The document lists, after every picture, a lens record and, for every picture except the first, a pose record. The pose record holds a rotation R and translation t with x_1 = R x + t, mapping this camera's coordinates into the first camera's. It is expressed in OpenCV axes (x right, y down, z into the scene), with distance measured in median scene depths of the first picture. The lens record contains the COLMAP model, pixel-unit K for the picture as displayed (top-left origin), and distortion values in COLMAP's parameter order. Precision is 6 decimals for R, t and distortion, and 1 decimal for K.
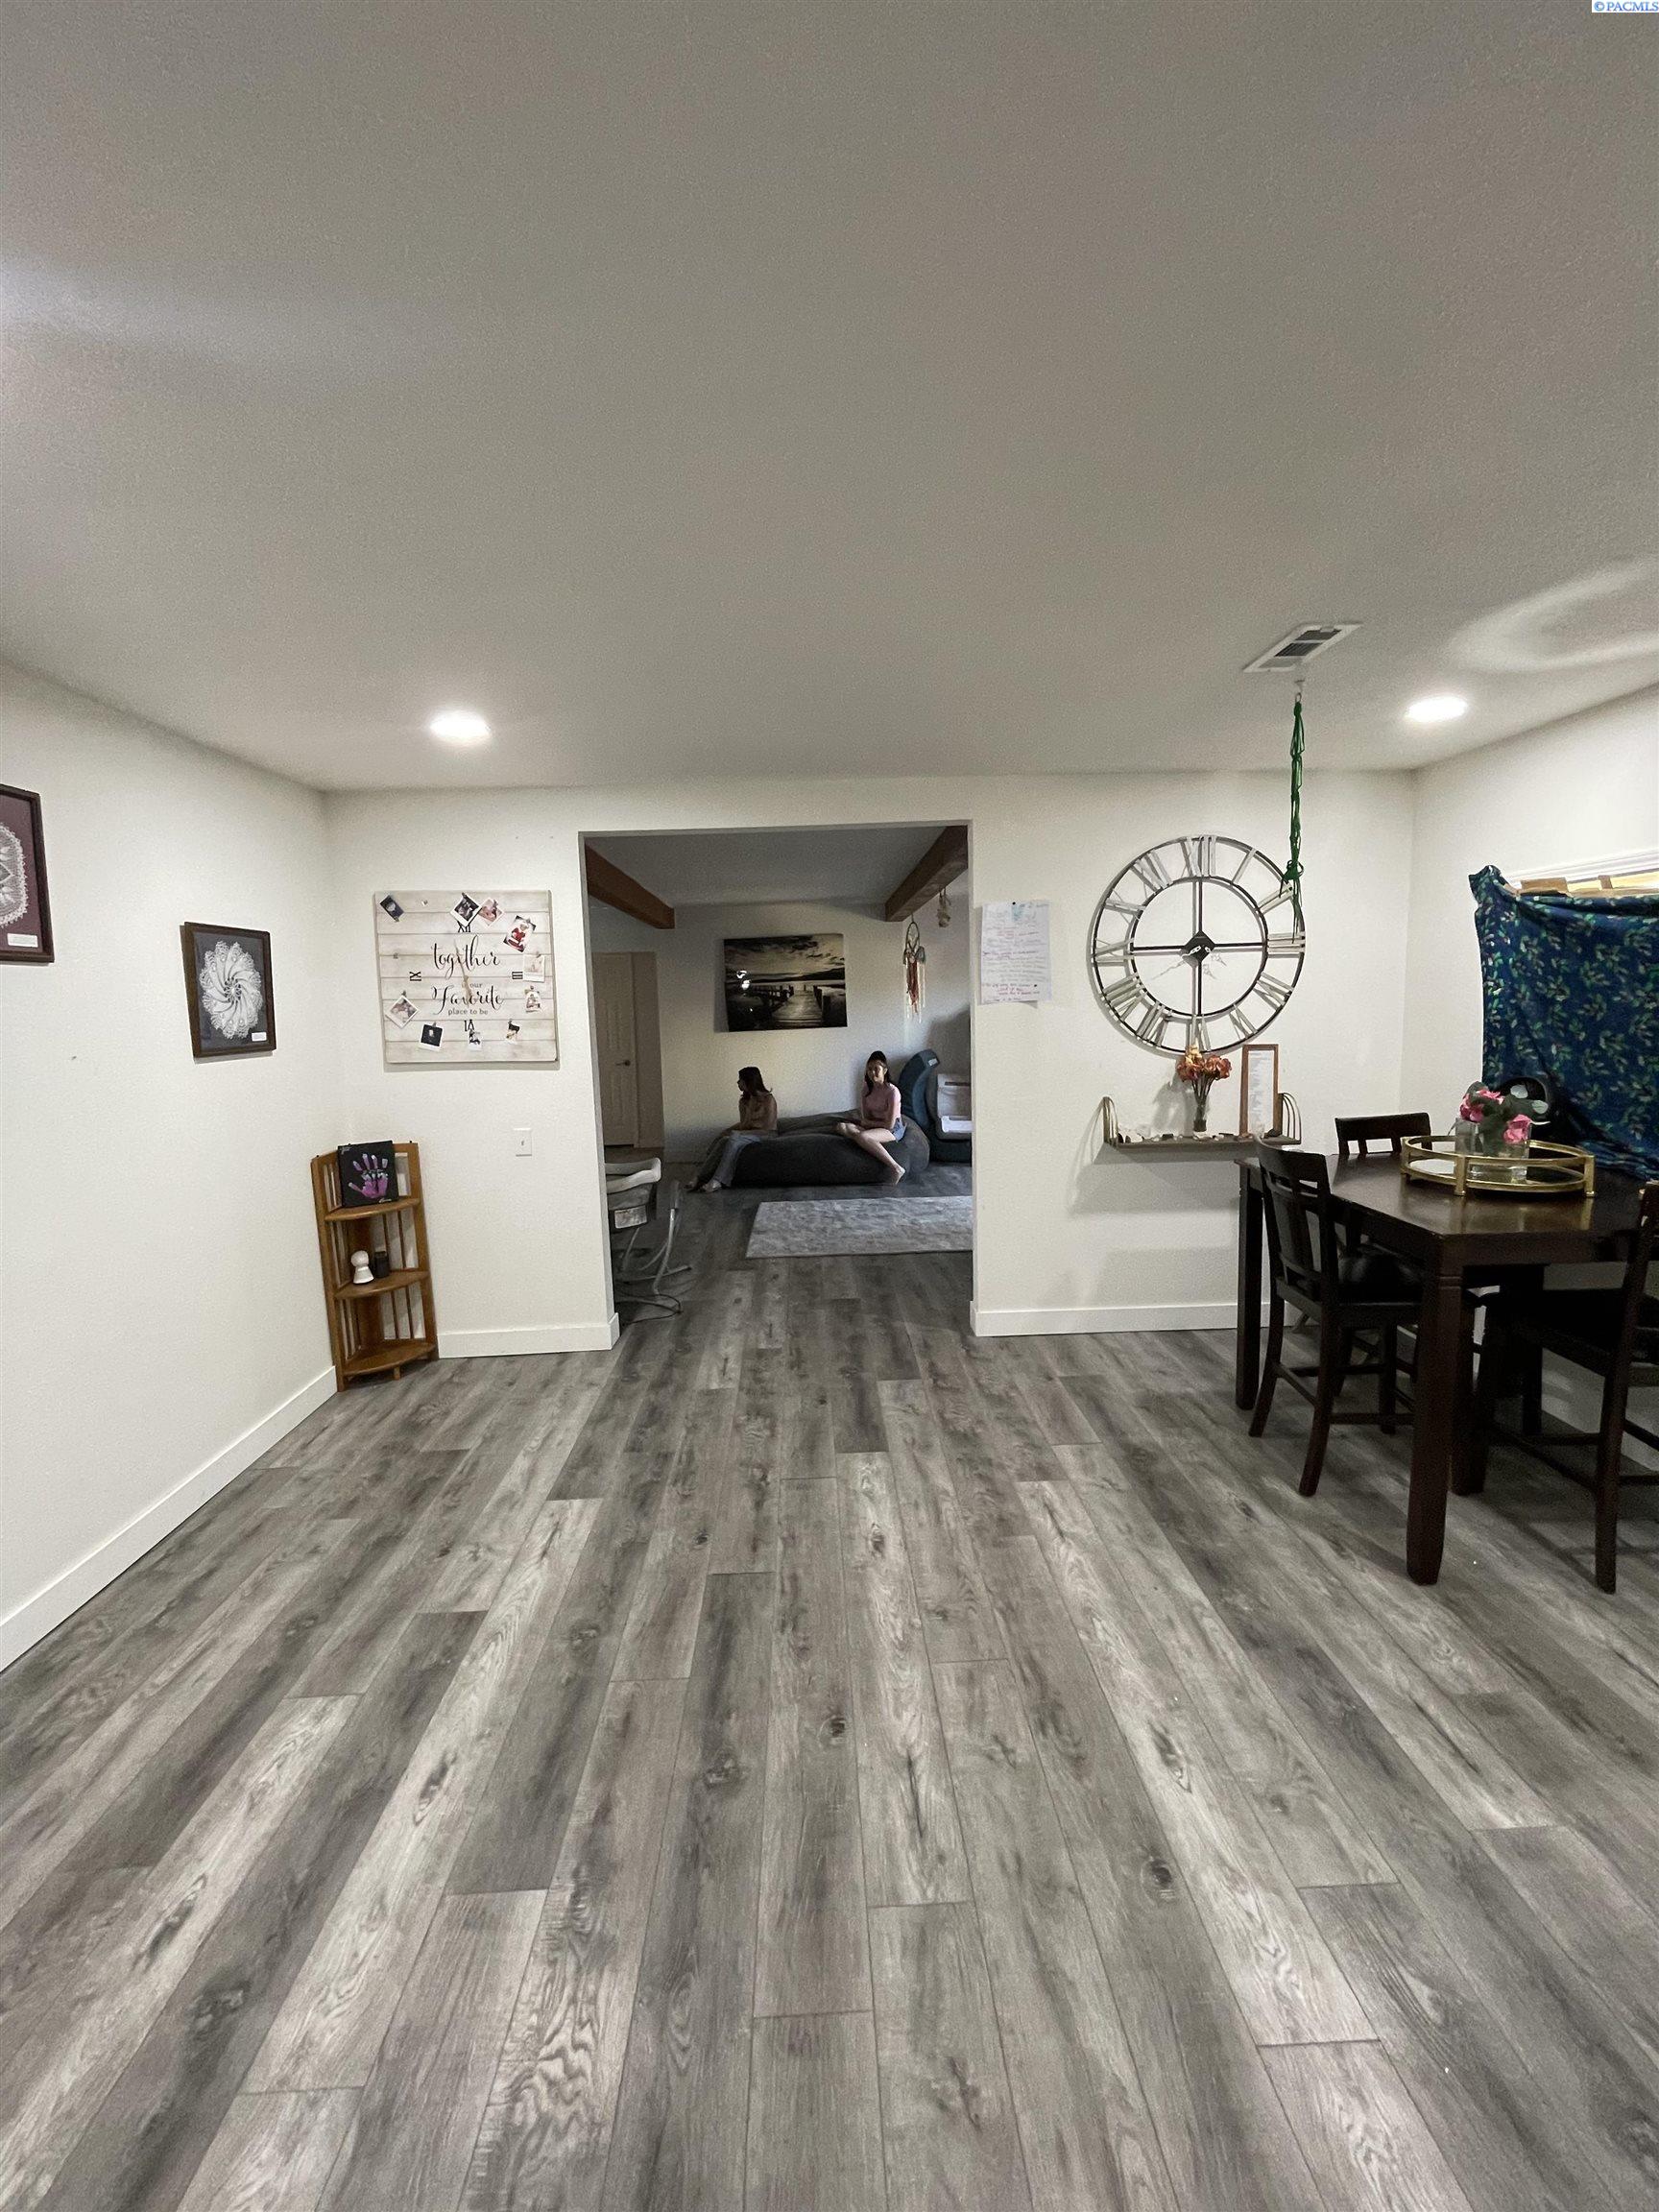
lens RADIAL K [[902.4, 0, 824.2], [0, 902.4, 1106.1], [0, 0, 1]] dist [-0.013586, 0.003612]
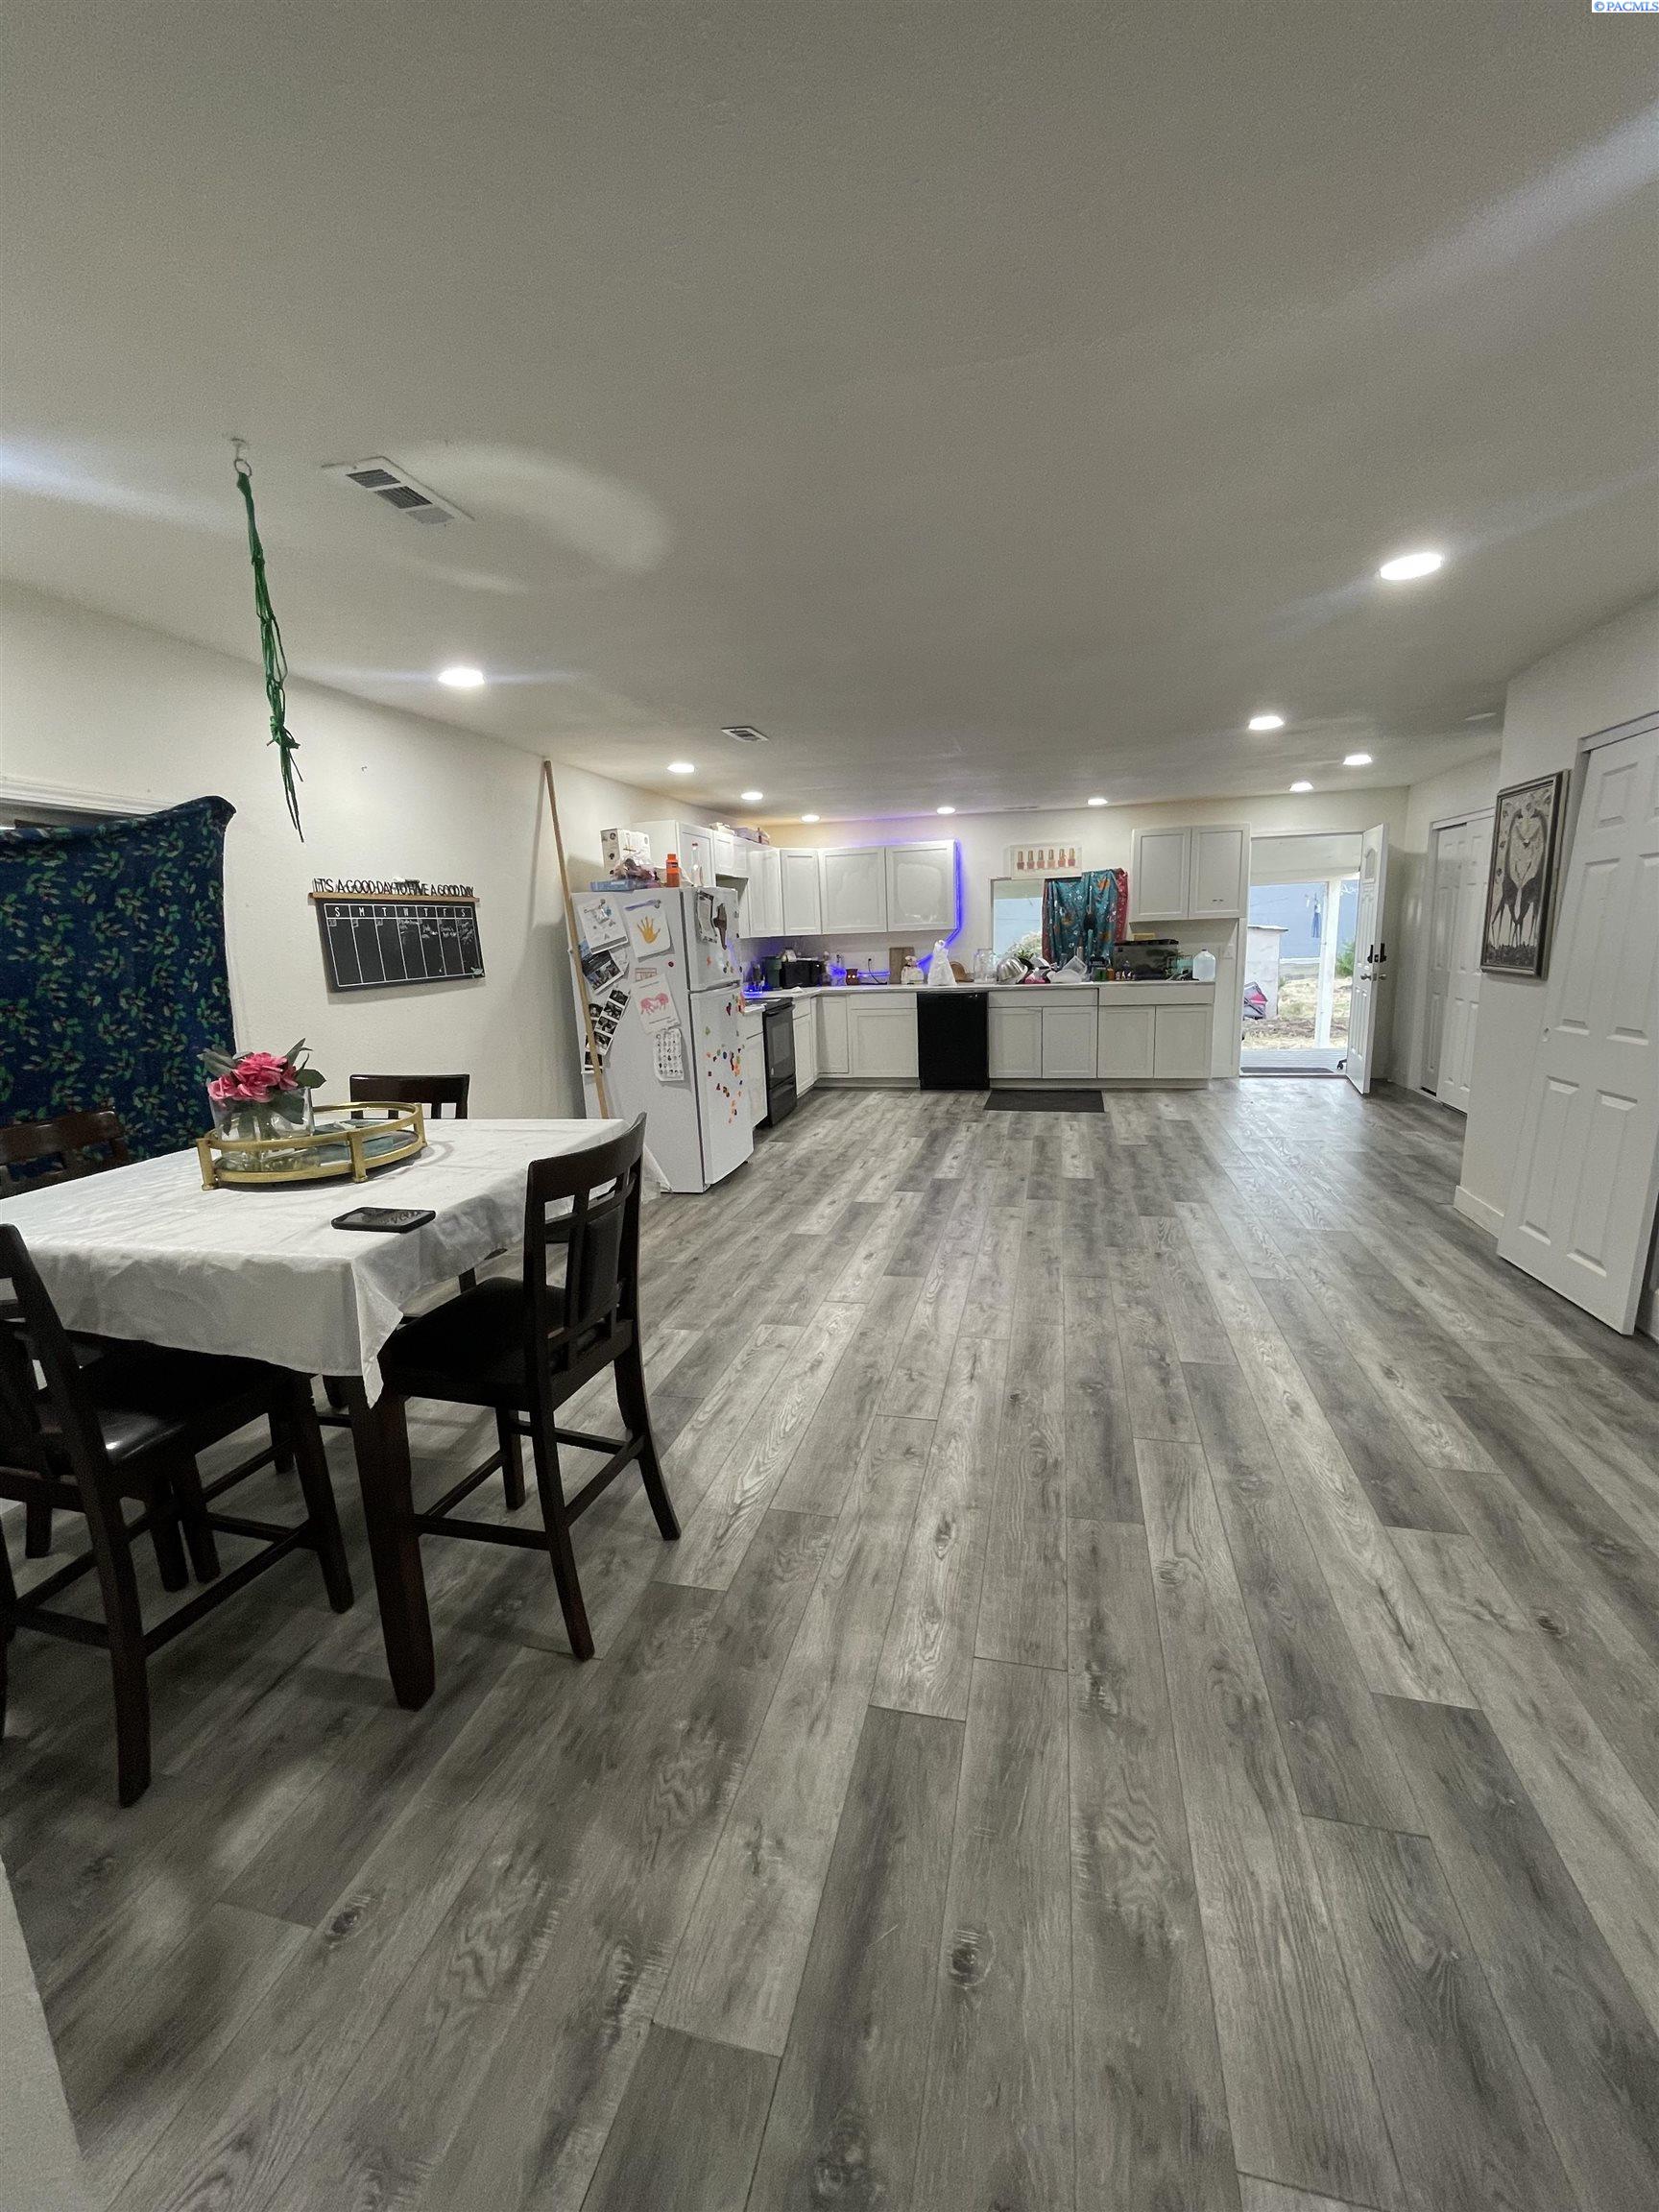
lens RADIAL K [[902.4, 0, 810.0], [0, 902.4, 1111.4], [0, 0, 1]] dist [-0.013586, 0.003612]
pose [[-0.957326, 0.006759, 0.288930, -0.074390], [0.095847, 0.950573, 0.295339, -0.174302], [-0.272653, 0.310429, -0.910656, 1.834868]]
